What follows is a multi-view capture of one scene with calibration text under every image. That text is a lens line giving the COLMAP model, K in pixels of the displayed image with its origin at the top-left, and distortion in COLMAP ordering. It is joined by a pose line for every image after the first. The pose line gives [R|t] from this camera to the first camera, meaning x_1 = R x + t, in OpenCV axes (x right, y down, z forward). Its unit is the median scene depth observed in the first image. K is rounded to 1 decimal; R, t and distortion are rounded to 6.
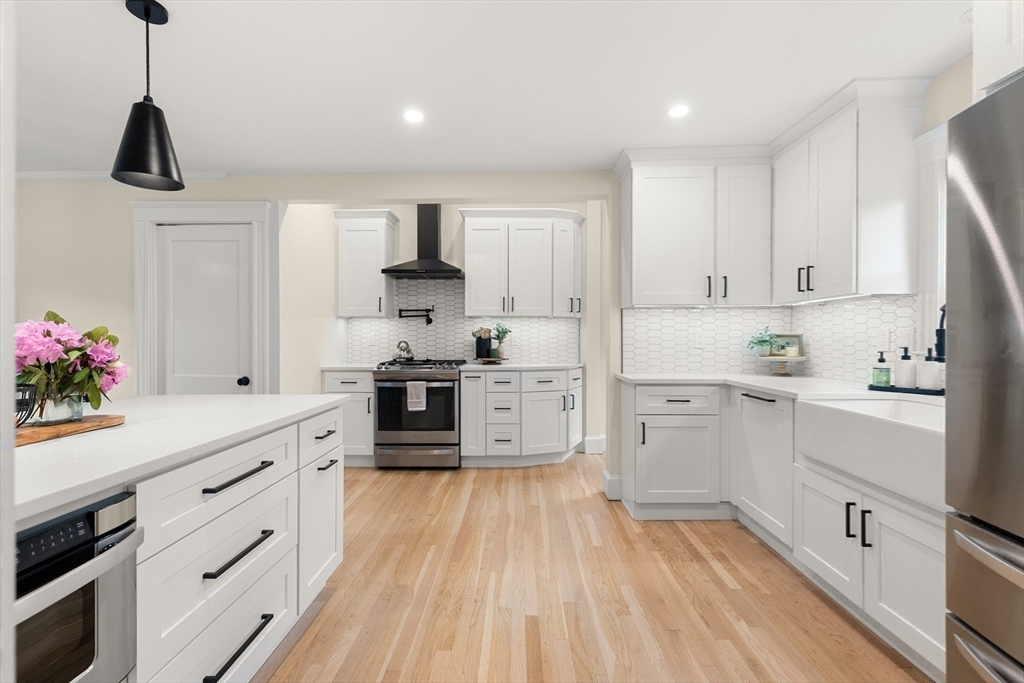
lens RADIAL K [[462.6, 0, 512.0], [0, 462.6, 341.5], [0, 0, 1]] dist [0.015366, -0.000156]
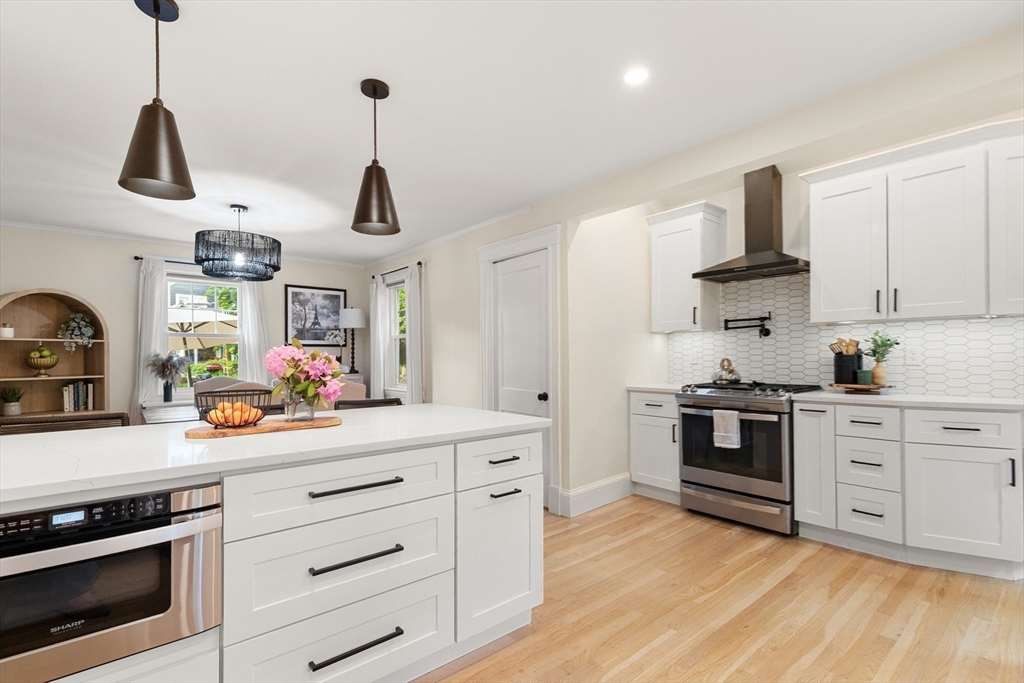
lens RADIAL K [[474.9, 0, 508.1], [0, 474.9, 354.0], [0, 0, 1]] dist [0.010312, -0.000518]
pose [[0.653270, -0.008590, -0.757076, 0.162048], [0.000940, 0.999944, -0.010535, -0.000974], [0.757124, 0.006170, 0.653242, 0.189830]]
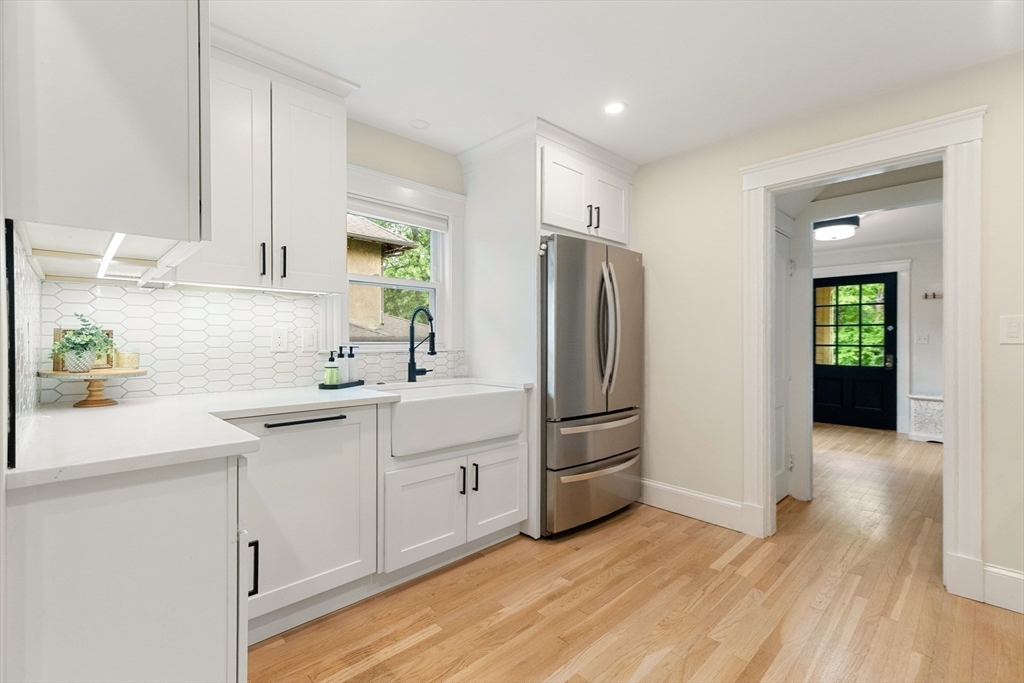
lens RADIAL K [[462.6, 0, 512.0], [0, 462.6, 341.5], [0, 0, 1]] dist [0.015366, -0.000156]
pose [[-0.699588, -0.002736, 0.714542, -0.125142], [0.001610, 0.999984, 0.005406, -0.001907], [-0.714545, 0.004933, -0.699572, 0.820657]]
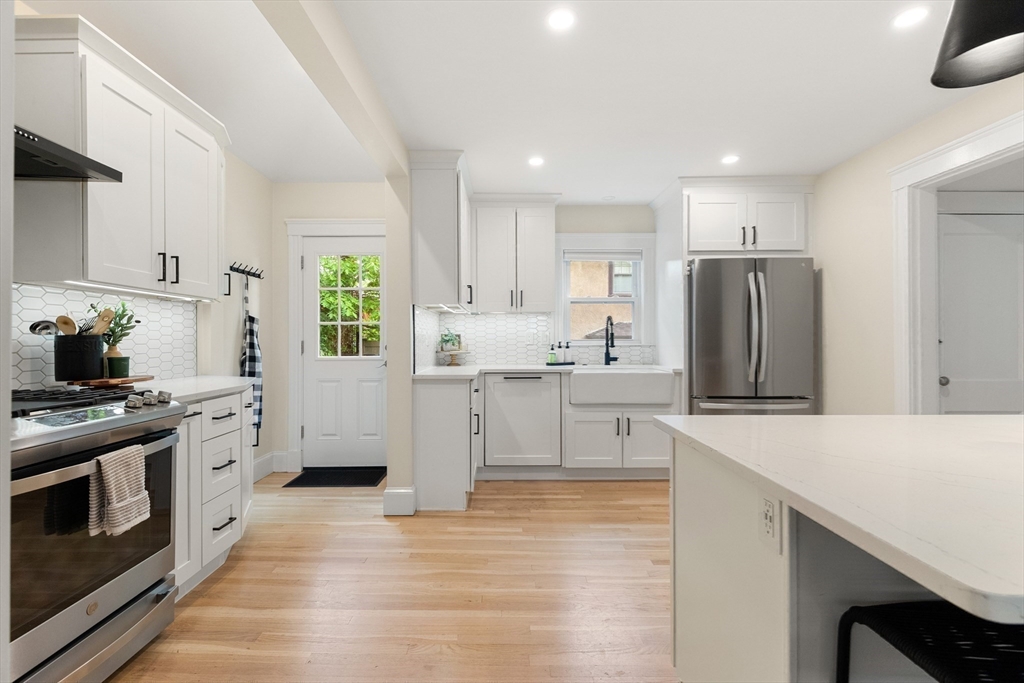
lens RADIAL K [[457.8, 0, 512.0], [0, 457.8, 341.5], [0, 0, 1]] dist [-0.000896, -0.000167]
pose [[-0.025025, -0.004185, 0.999678, -0.567935], [0.006618, 0.999969, 0.004352, 0.001765], [-0.999665, 0.006725, -0.024997, 0.689286]]
